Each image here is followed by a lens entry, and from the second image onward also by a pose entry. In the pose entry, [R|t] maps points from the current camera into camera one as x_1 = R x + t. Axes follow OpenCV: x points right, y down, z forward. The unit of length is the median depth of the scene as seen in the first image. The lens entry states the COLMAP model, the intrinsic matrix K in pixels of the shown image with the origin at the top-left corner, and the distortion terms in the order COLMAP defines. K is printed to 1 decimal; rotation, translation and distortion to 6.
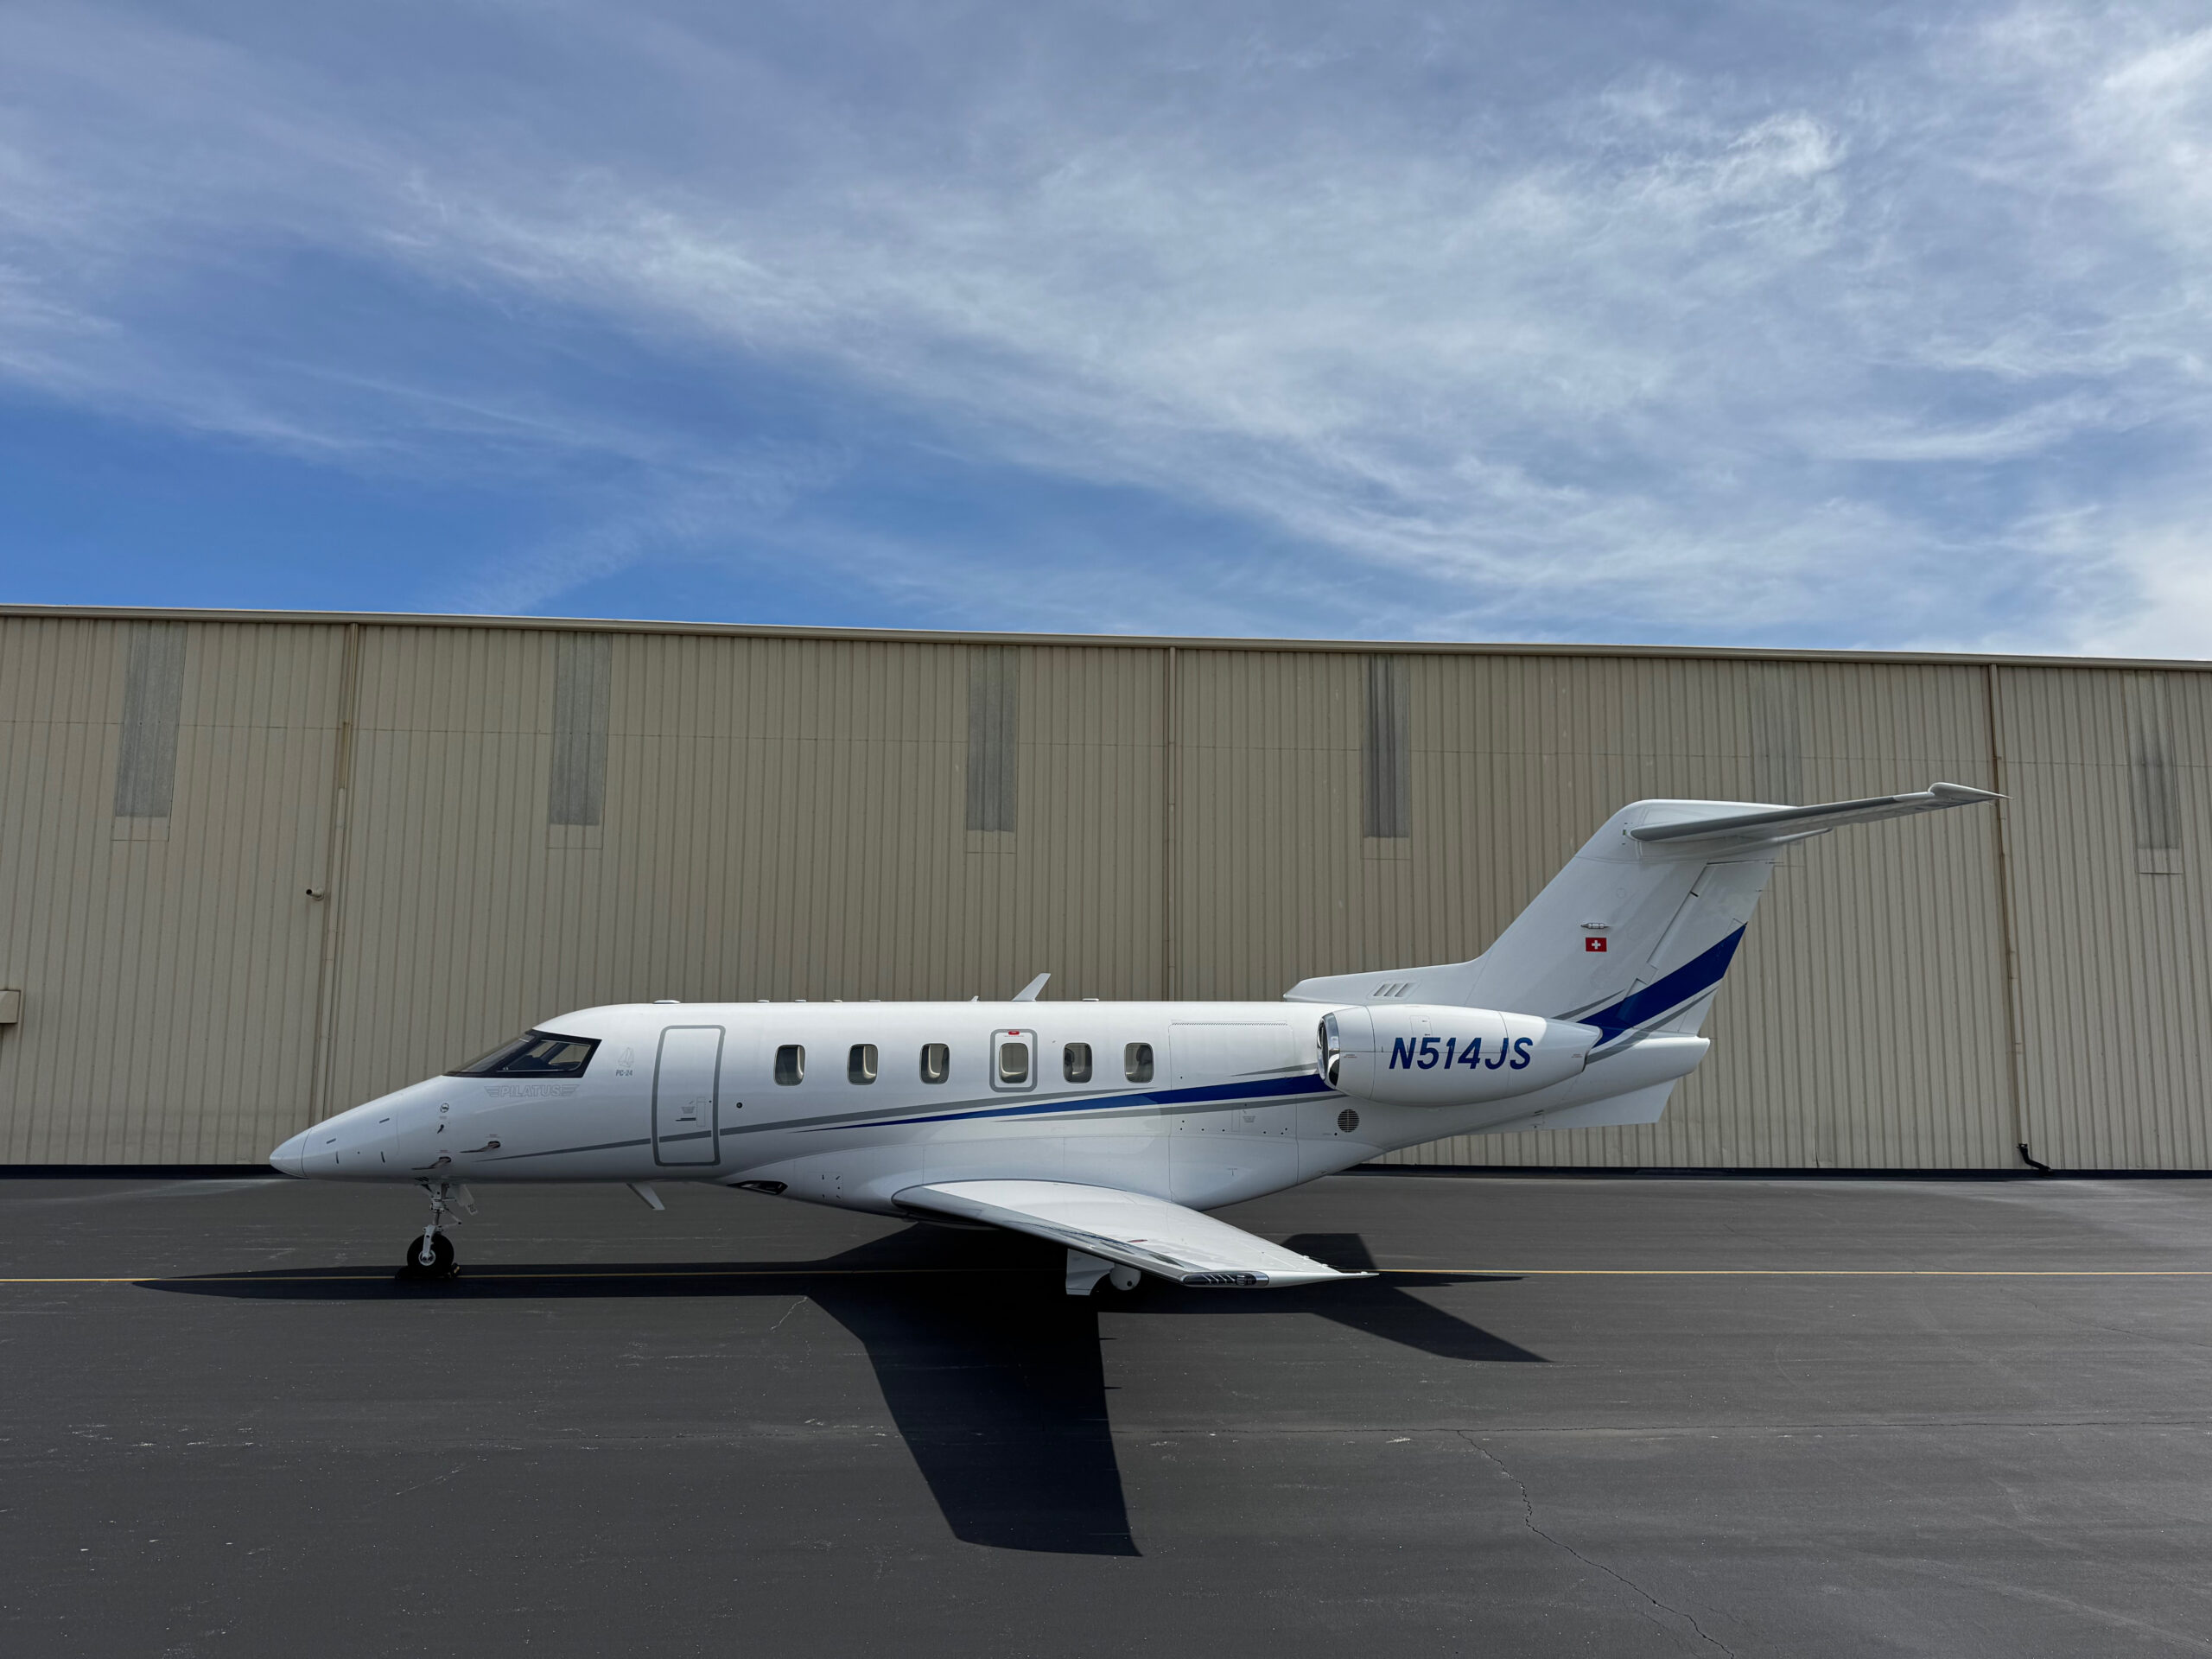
lens RADIAL K [[1541.7, 0, 1099.6], [0, 1541.7, 832.0], [0, 0, 1]] dist [0.149604, -0.237859]
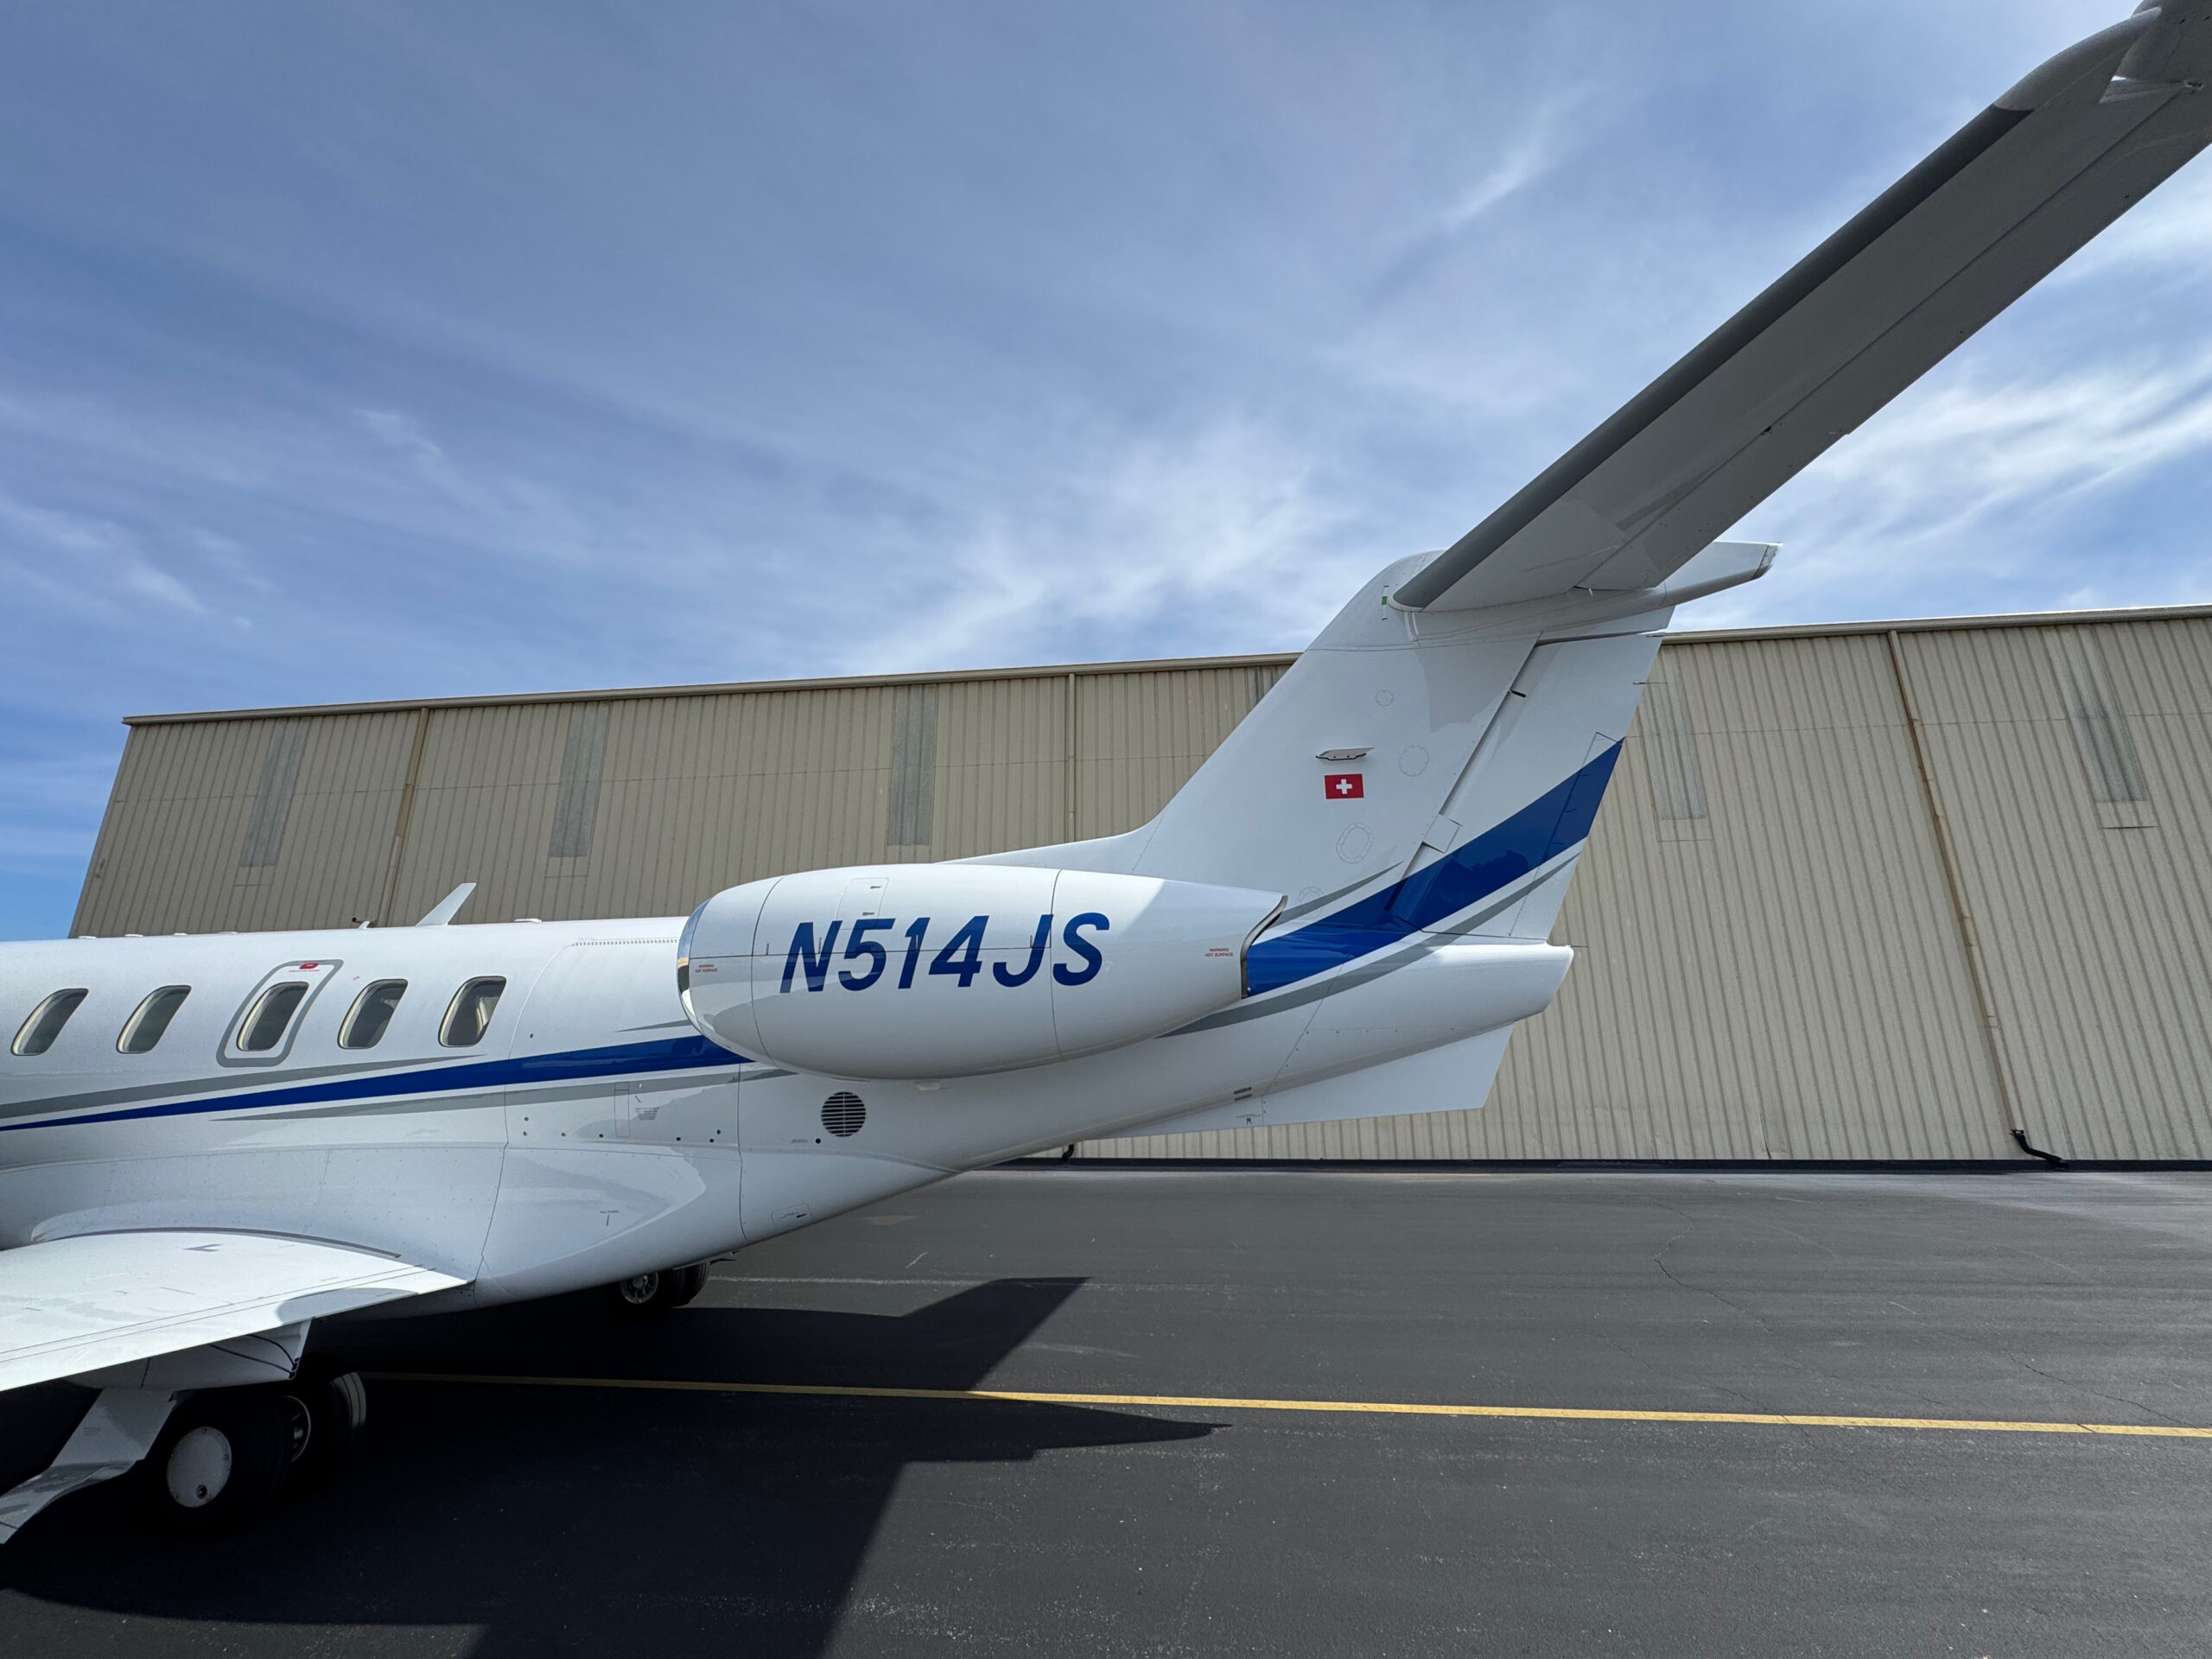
lens RADIAL K [[888.7, 0, 1103.2], [0, 888.7, 826.7], [0, 0, 1]] dist [0.000280, -0.000366]
pose [[0.984563, -0.059372, -0.164654, 0.285862], [0.037565, 0.990467, -0.132525, 0.126594], [0.170952, 0.124294, 0.977408, 0.676289]]
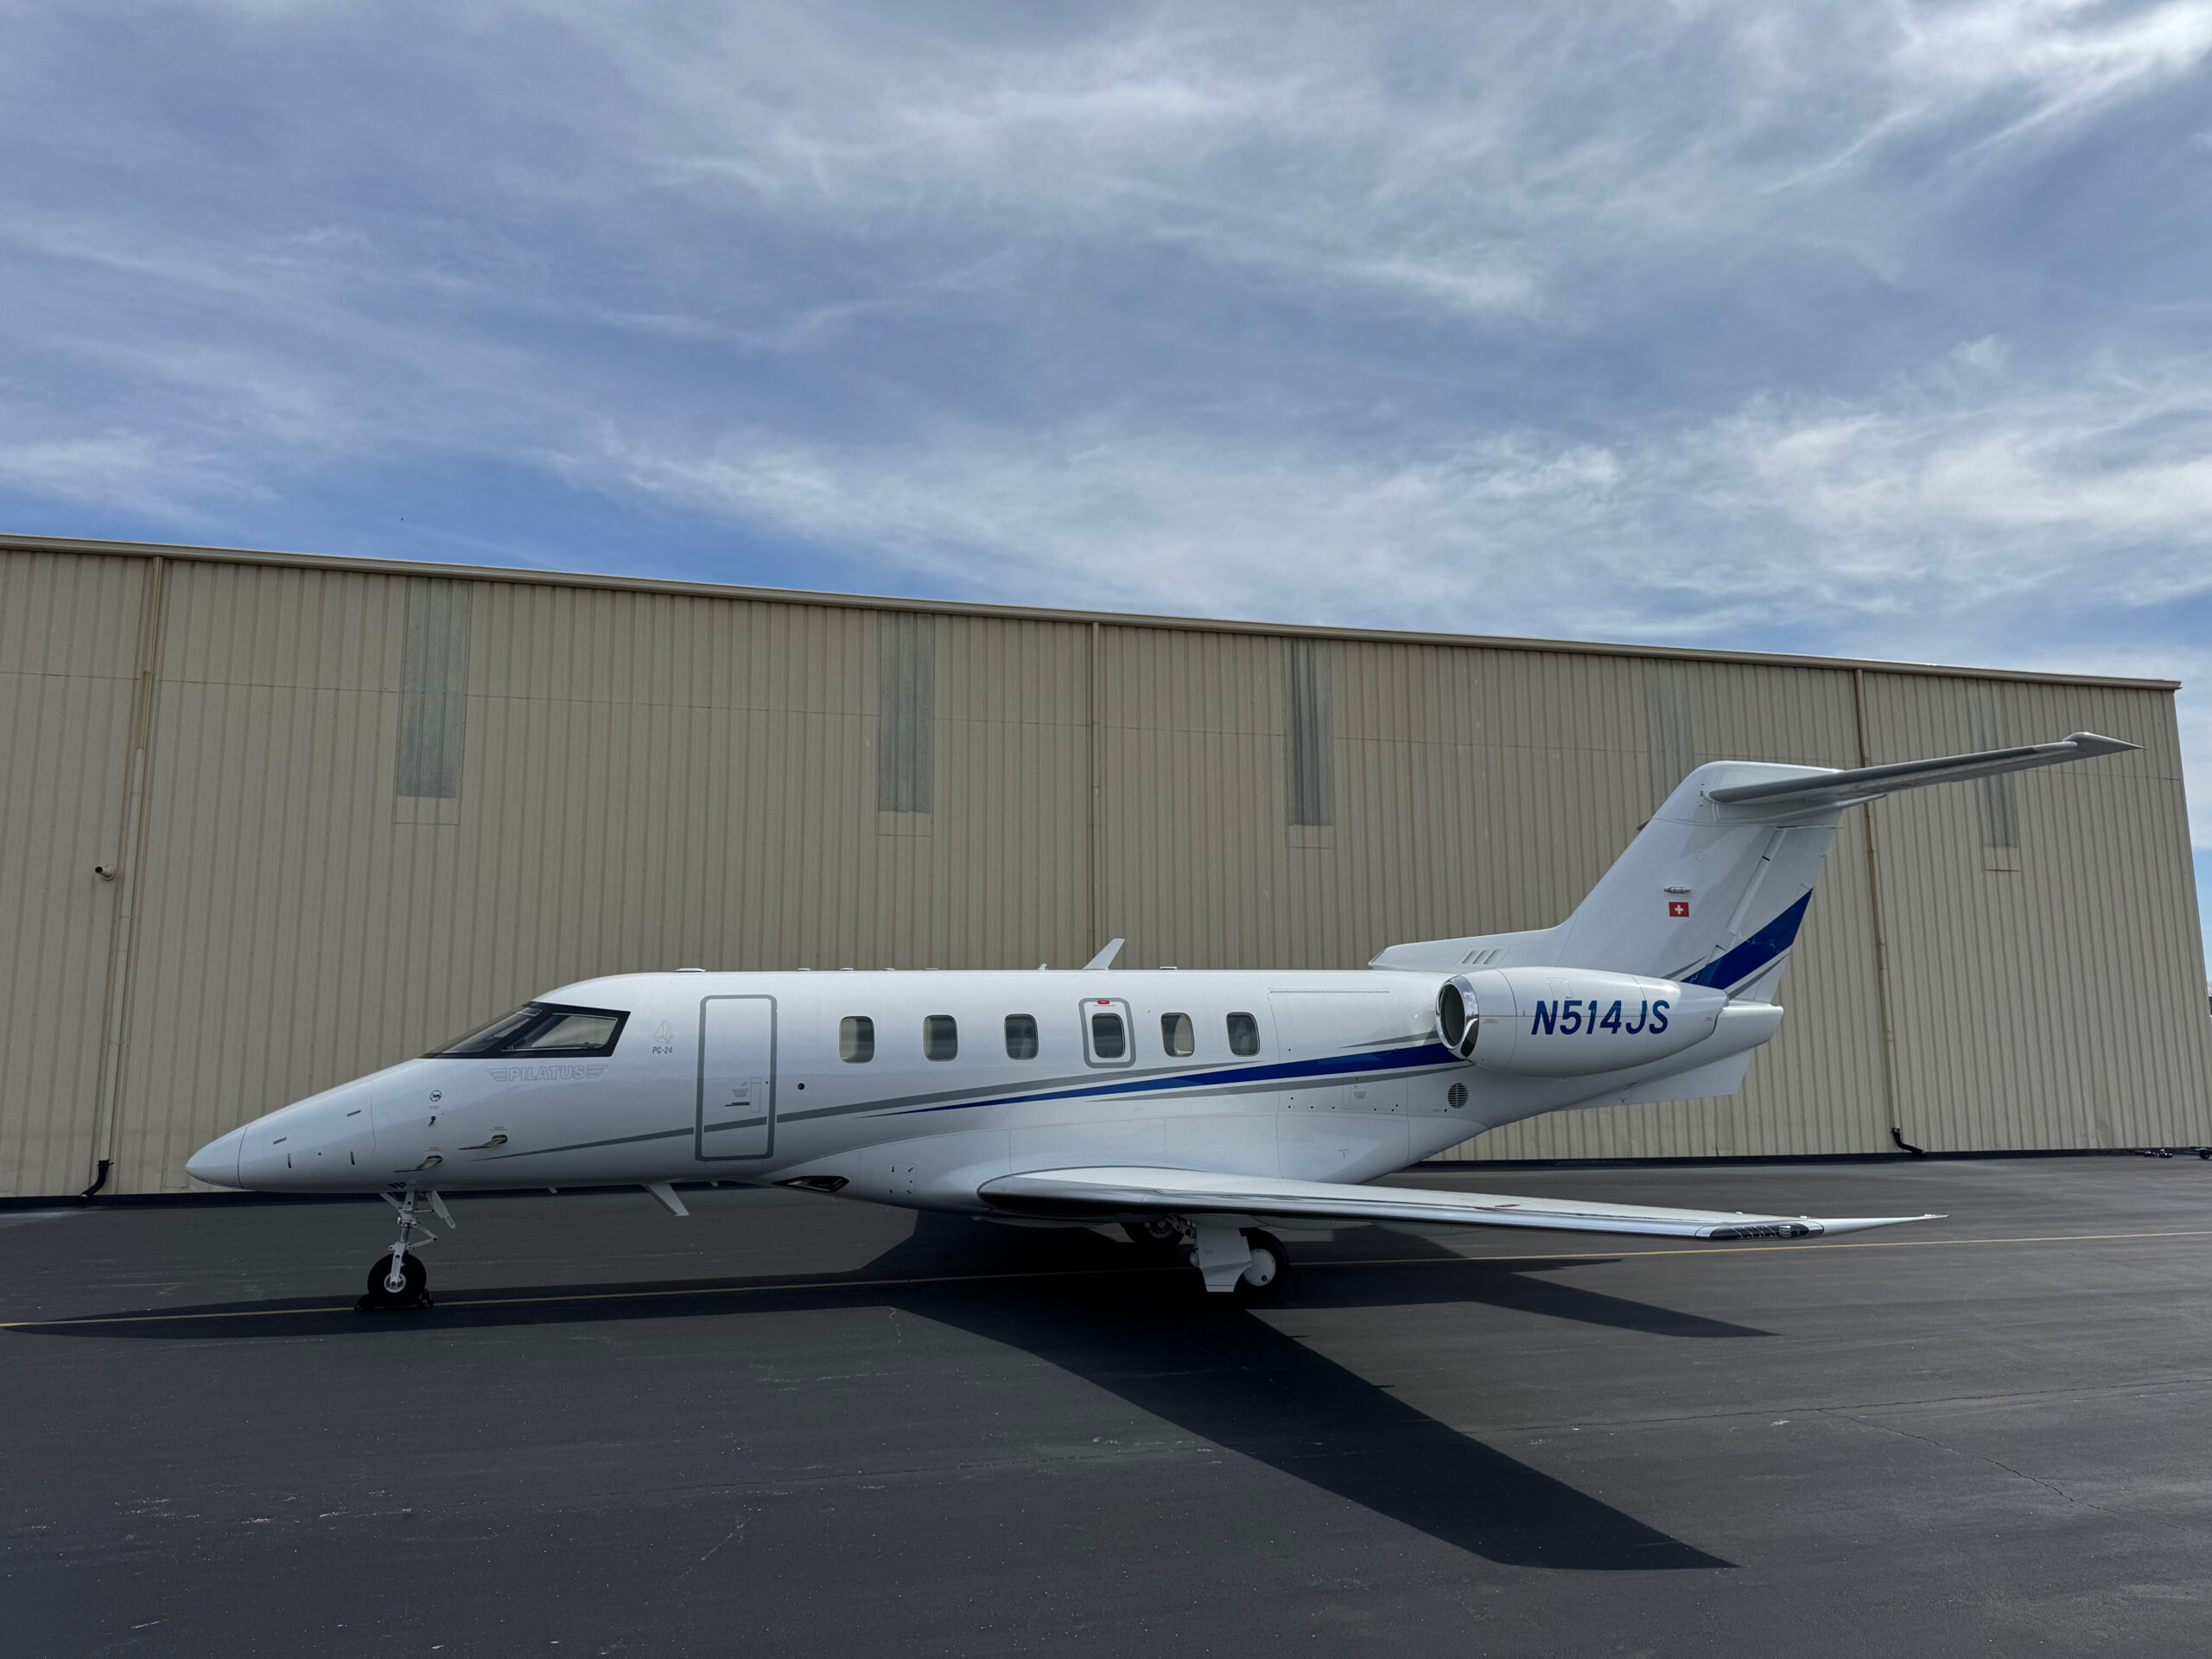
lens RADIAL K [[1540.4, 0, 1095.3], [0, 1540.4, 822.1], [0, 0, 1]] dist [0.143955, -0.215645]
pose [[0.983302, 0.013725, 0.181463, -0.210915], [-0.009236, 0.999631, -0.025562, 0.046565], [-0.181747, 0.023460, 0.983066, 0.119906]]
